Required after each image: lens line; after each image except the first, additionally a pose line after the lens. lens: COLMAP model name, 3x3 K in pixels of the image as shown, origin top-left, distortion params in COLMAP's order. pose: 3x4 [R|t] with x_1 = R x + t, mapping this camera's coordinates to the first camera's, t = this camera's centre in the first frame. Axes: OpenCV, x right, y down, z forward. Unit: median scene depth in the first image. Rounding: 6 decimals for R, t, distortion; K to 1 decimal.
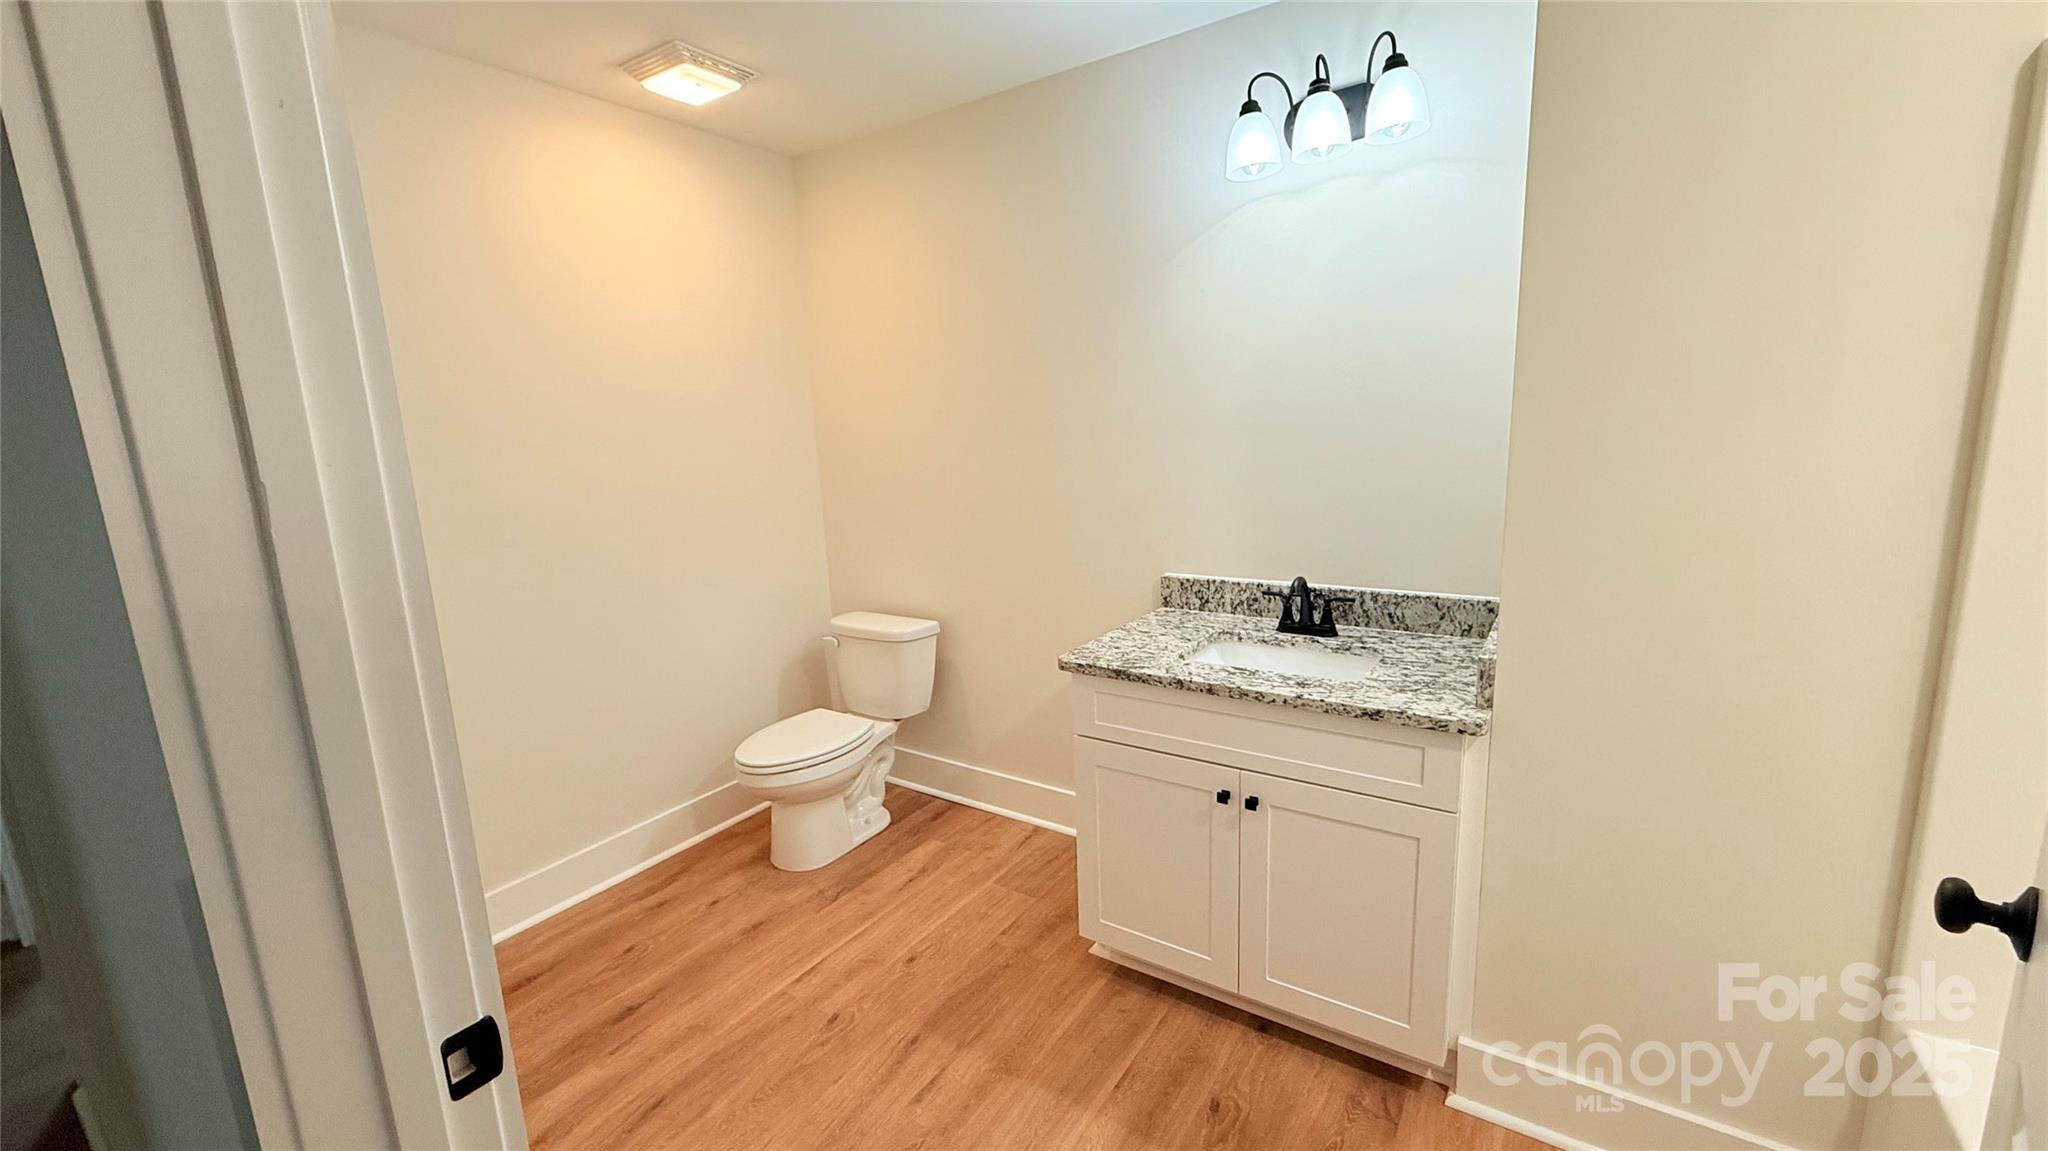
lens RADIAL K [[838.6, 0, 1024.0], [0, 838.6, 575.5], [0, 0, 1]] dist [0.000979, -0.000083]
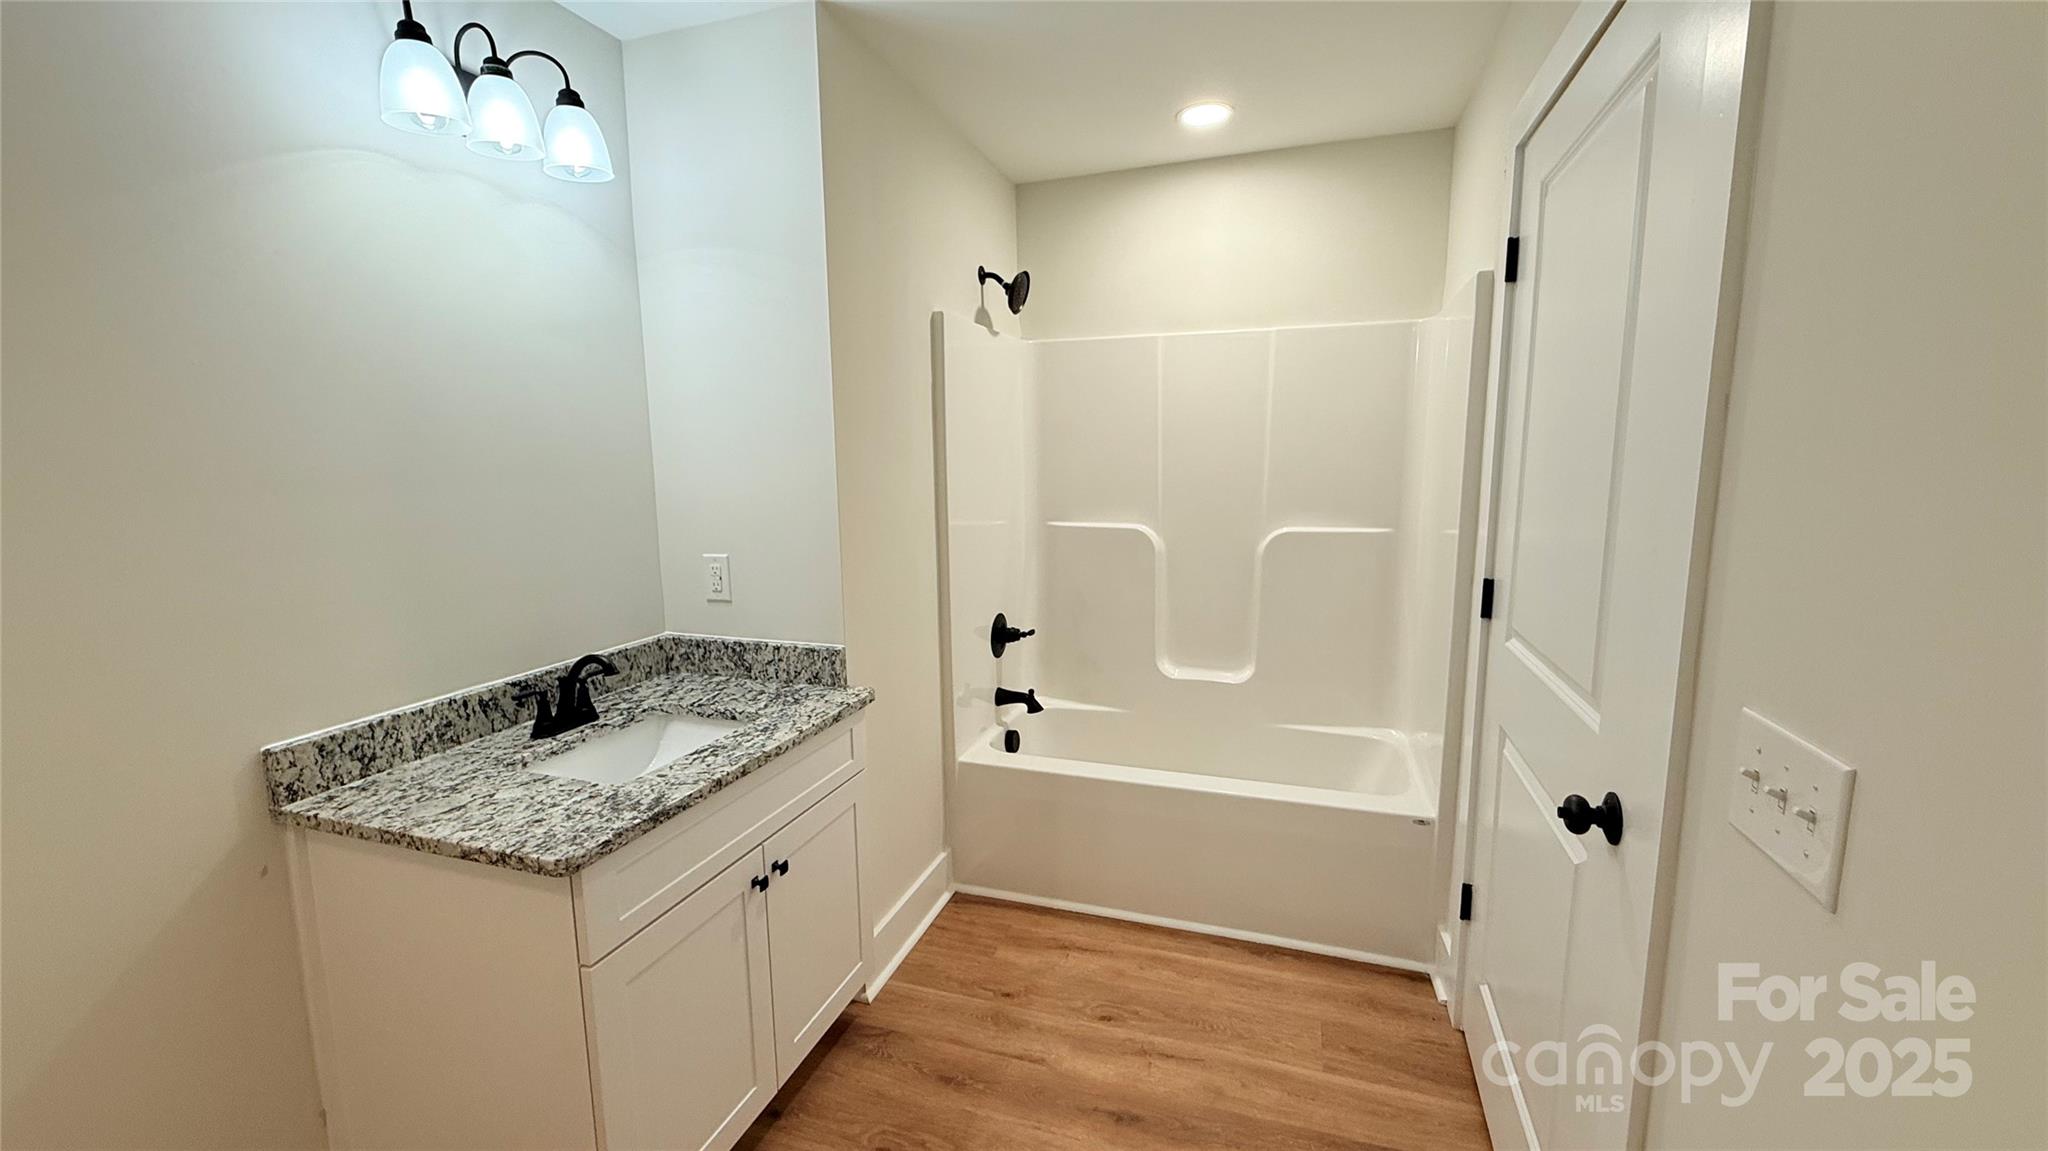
lens RADIAL K [[838.6, 0, 1024.0], [0, 838.6, 575.5], [0, 0, 1]] dist [0.000979, -0.000083]
pose [[-0.283488, -0.094918, 0.954267, -0.597782], [0.192966, 0.969090, 0.153718, -0.123084], [-0.939361, 0.227718, -0.256409, 0.805758]]
